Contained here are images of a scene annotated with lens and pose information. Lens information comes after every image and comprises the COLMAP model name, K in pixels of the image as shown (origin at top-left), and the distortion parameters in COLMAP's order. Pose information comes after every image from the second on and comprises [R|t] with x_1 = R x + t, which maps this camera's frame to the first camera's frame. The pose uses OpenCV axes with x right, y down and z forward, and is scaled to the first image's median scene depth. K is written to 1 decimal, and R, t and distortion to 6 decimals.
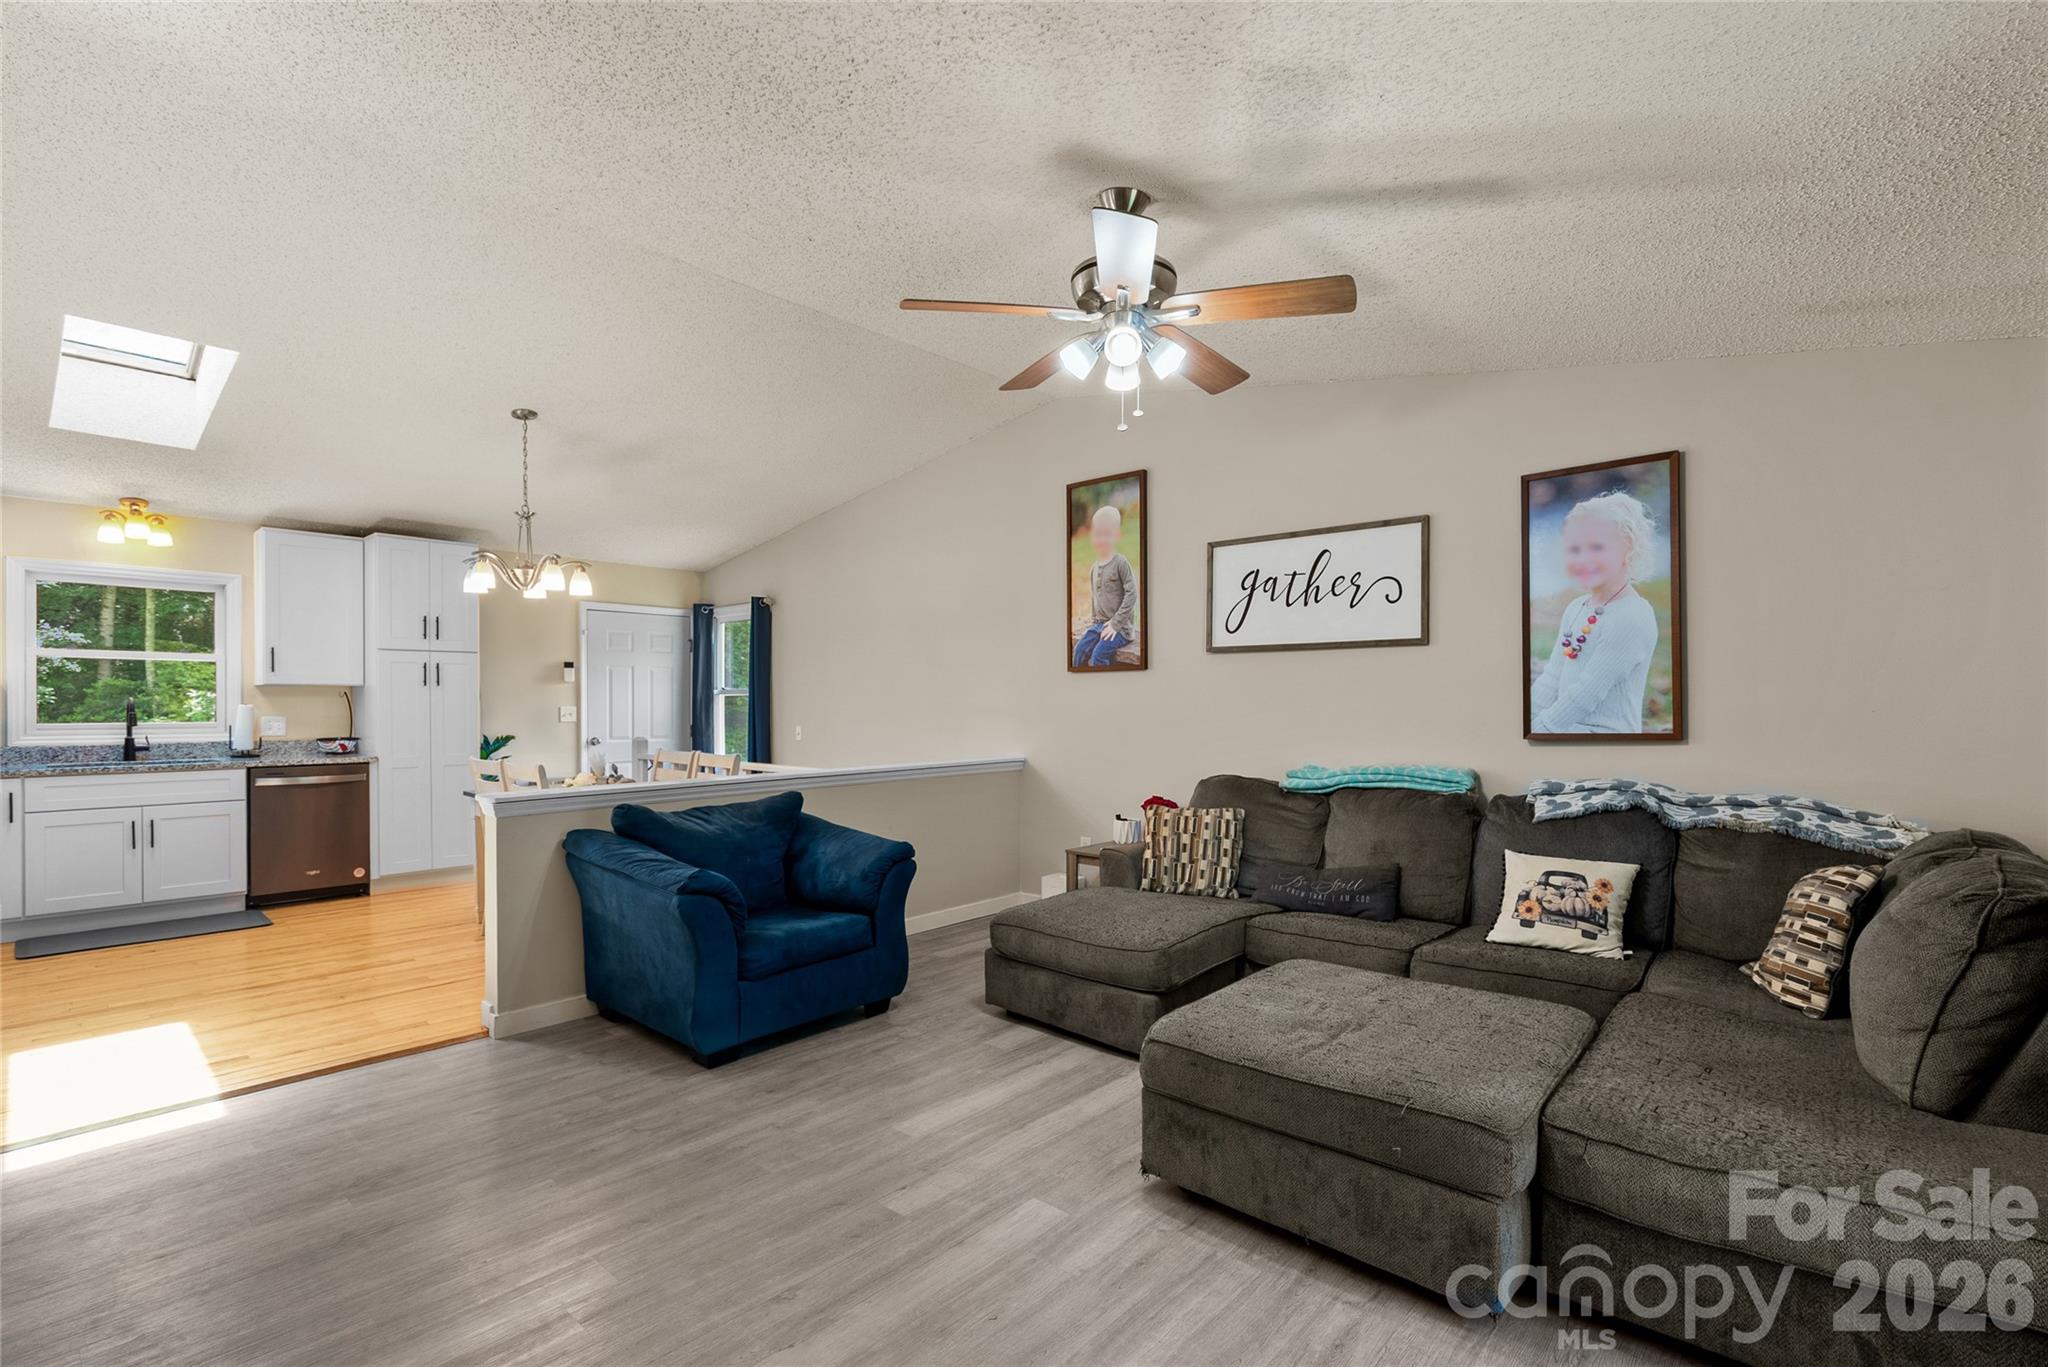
lens RADIAL K [[931.3, 0, 1017.3], [0, 931.3, 709.2], [0, 0, 1]] dist [-0.004781, -0.000001]
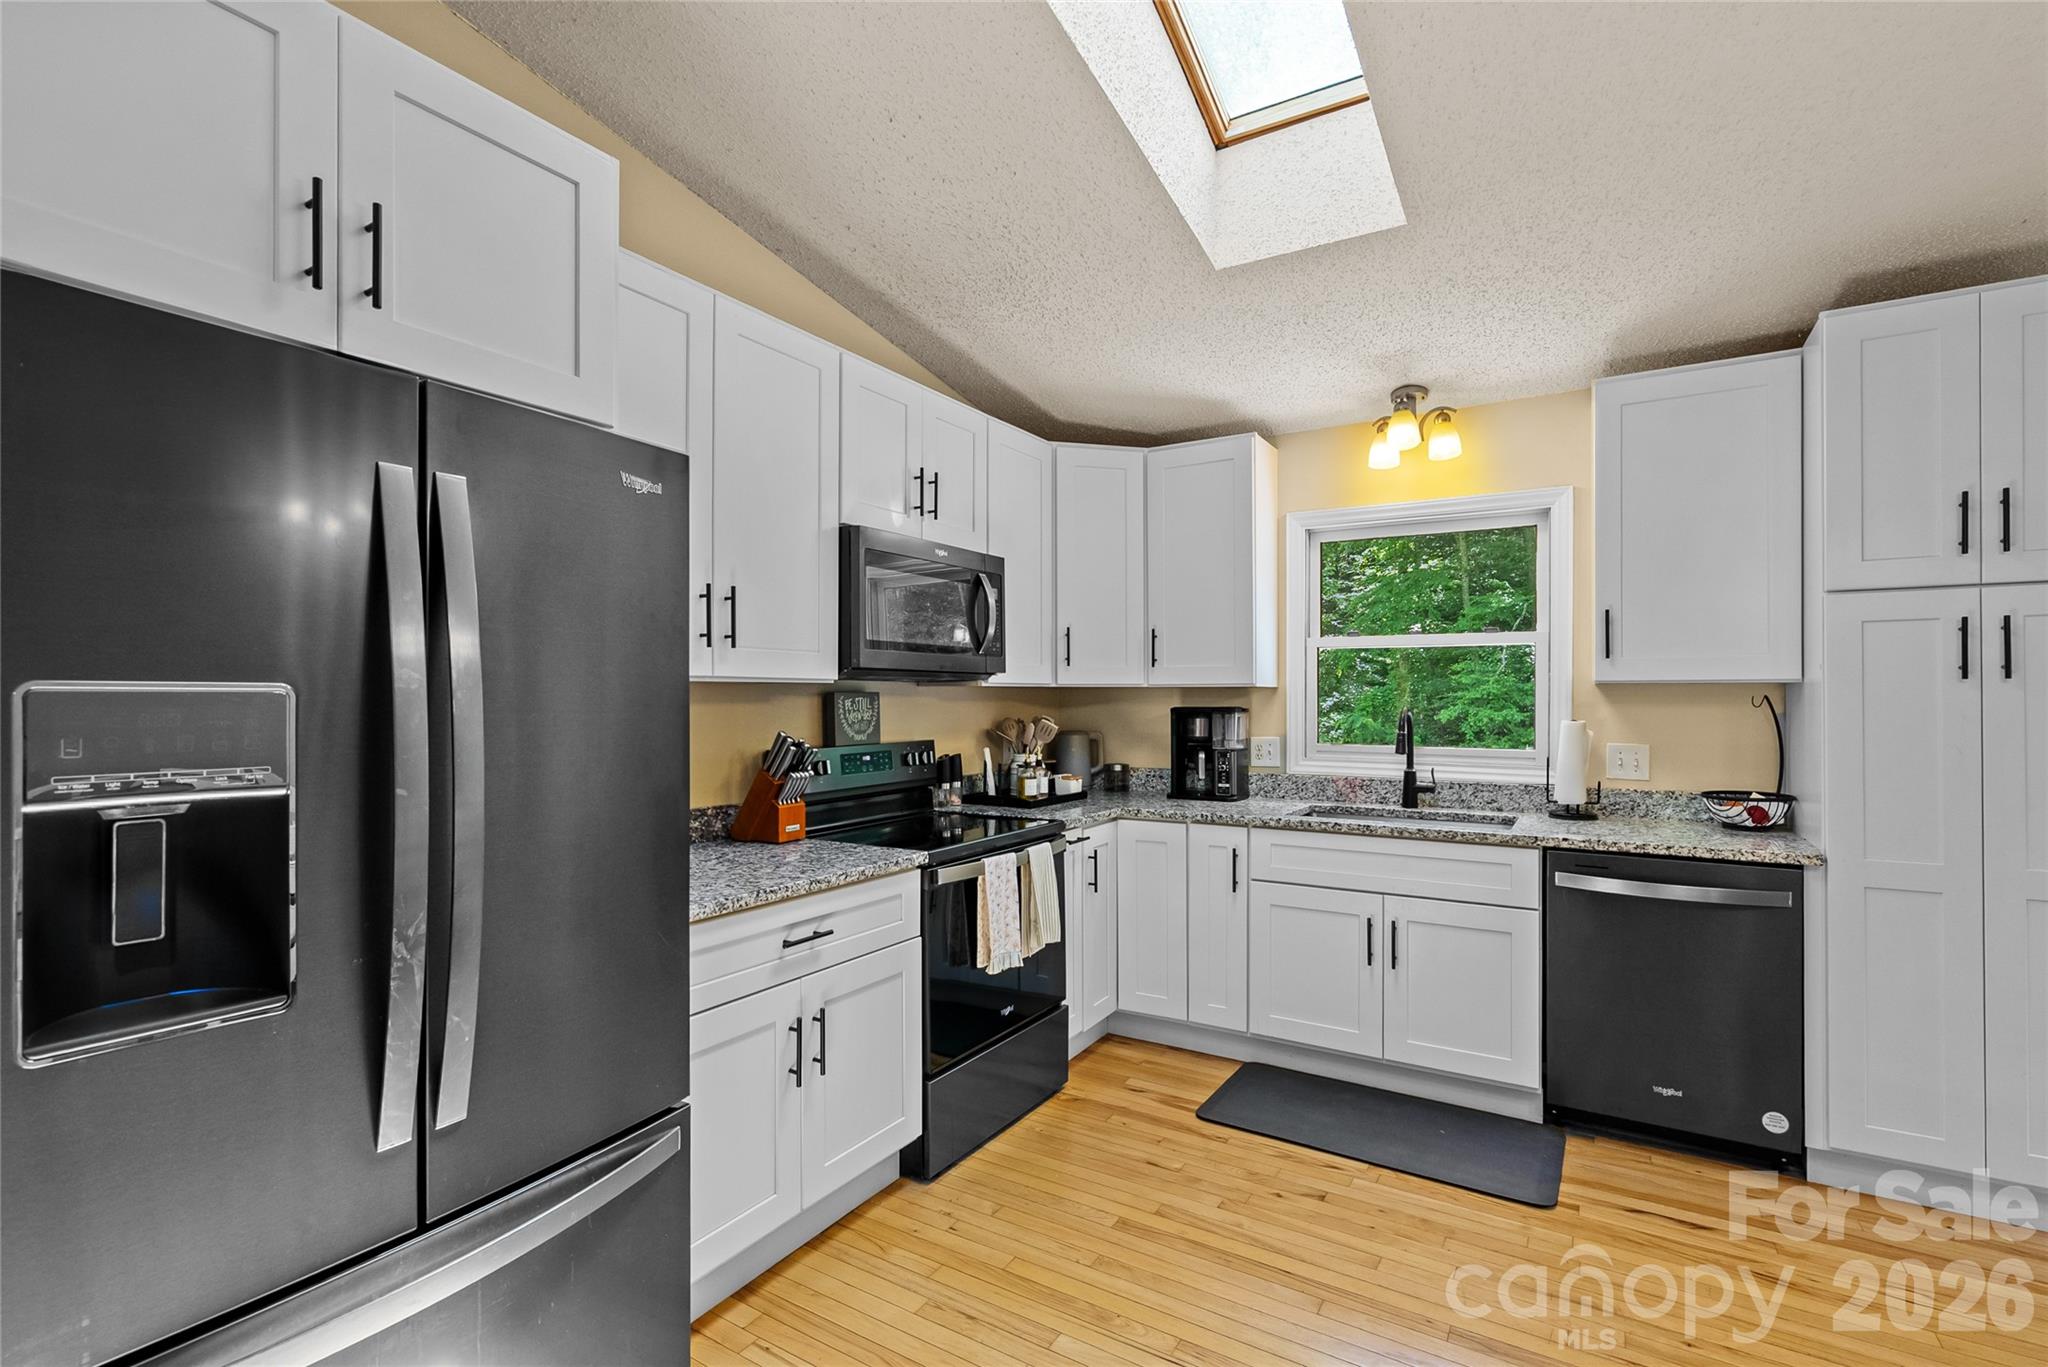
lens RADIAL K [[930.4, 0, 1033.5], [0, 930.4, 694.0], [0, 0, 1]] dist [-0.003861, 0.000541]
pose [[0.177334, -0.003939, -0.984143, -0.457680], [-0.007038, 0.999961, -0.005270, -0.019908], [0.984126, 0.007861, 0.177300, 0.768623]]
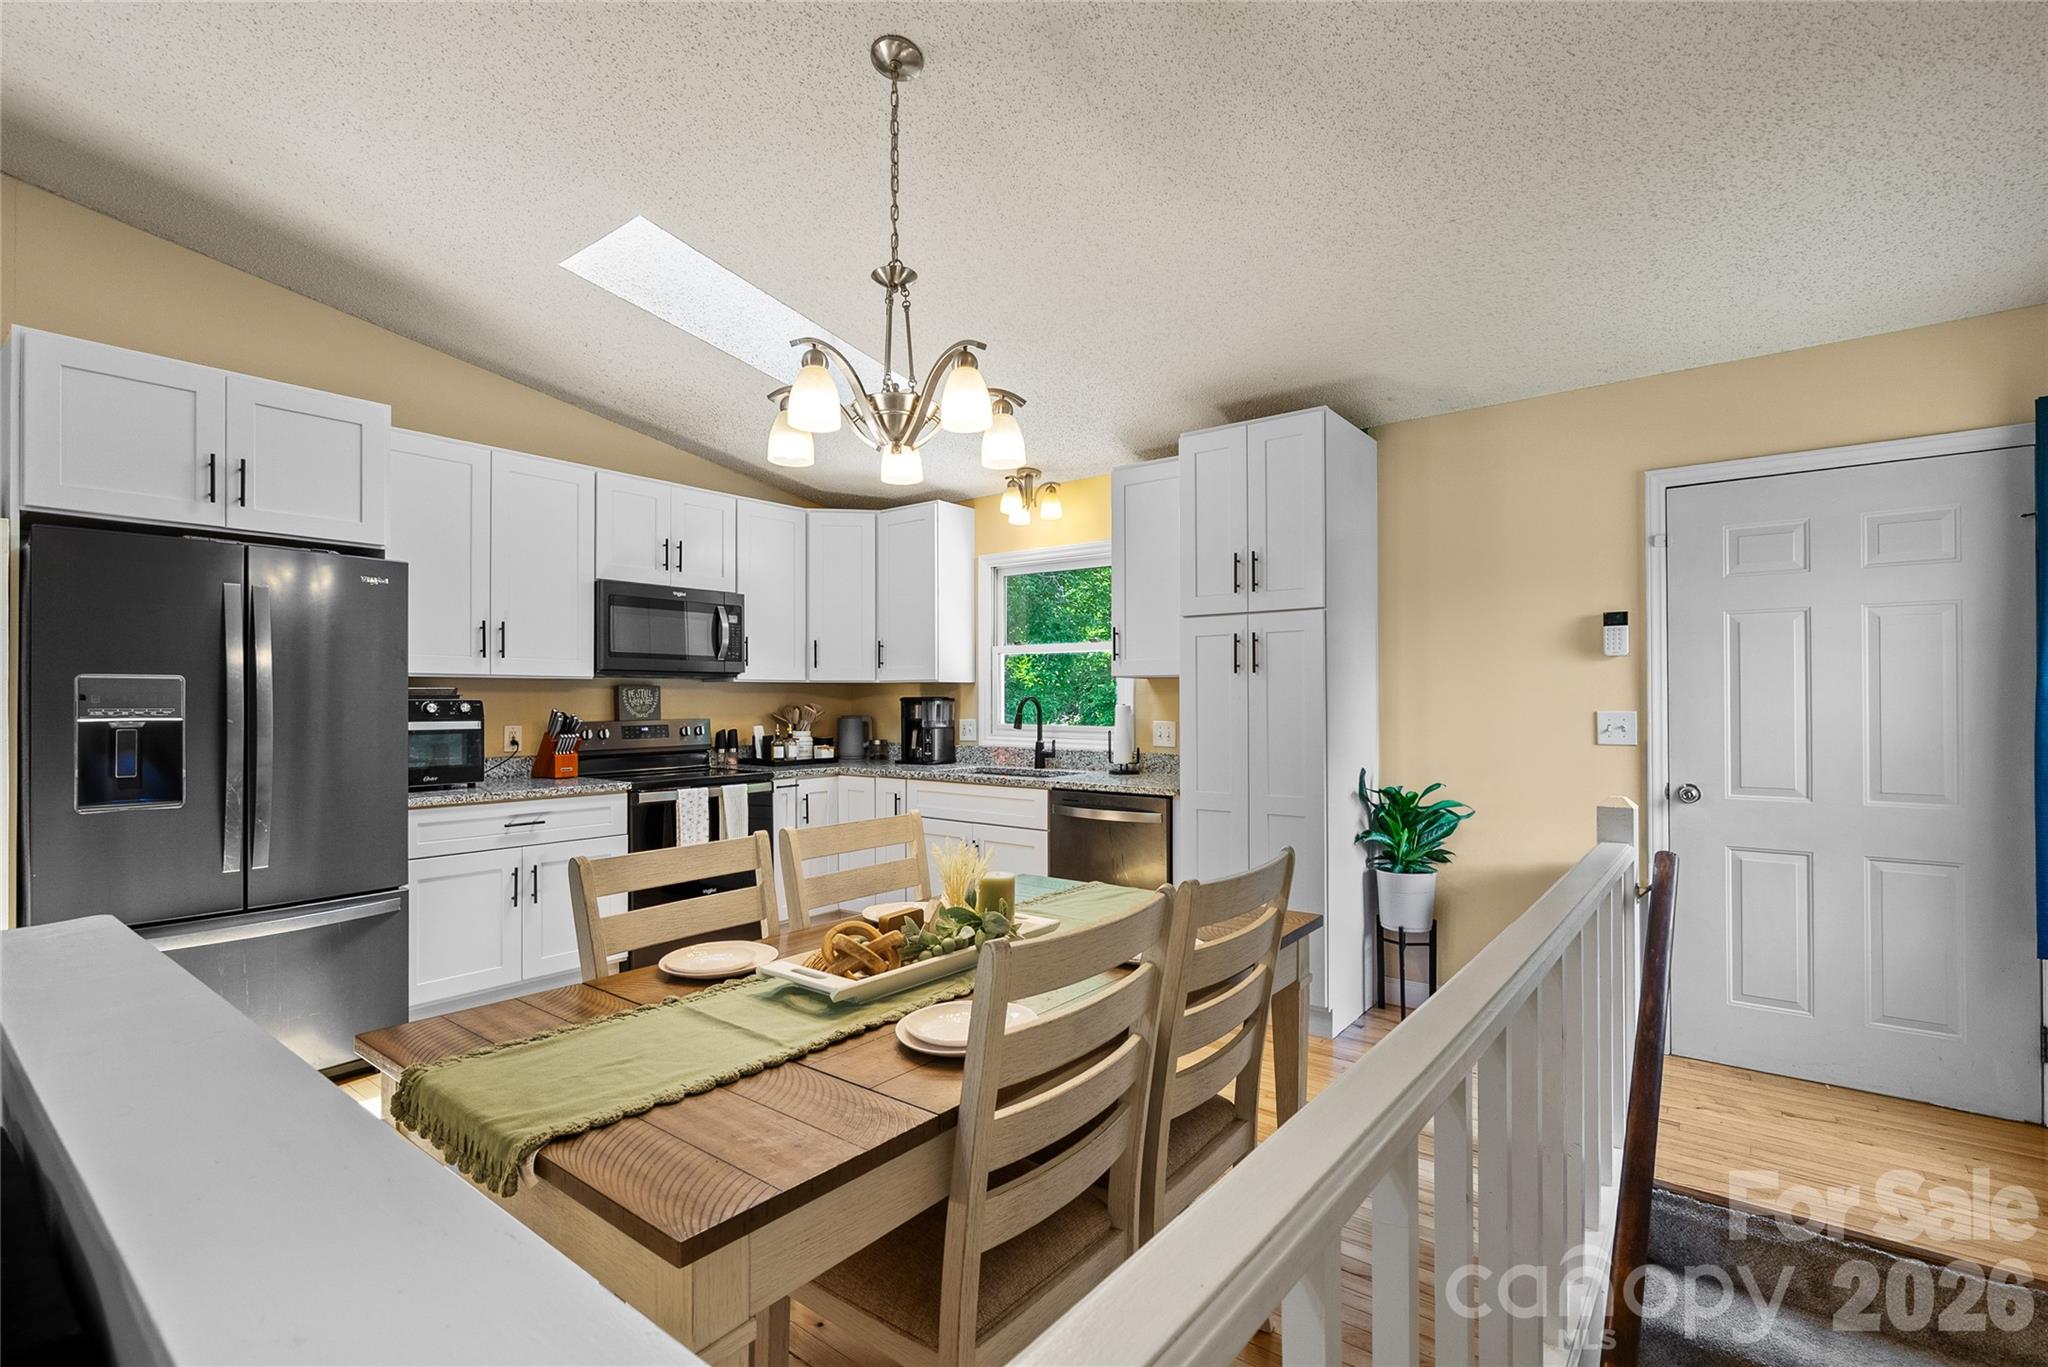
lens RADIAL K [[930.4, 0, 1033.5], [0, 930.4, 694.0], [0, 0, 1]] dist [-0.003861, 0.000541]
pose [[0.071131, -0.006917, -0.997443, -0.089835], [-0.006927, 0.999948, -0.007428, -0.009756], [0.997443, 0.007438, 0.071080, 1.129310]]
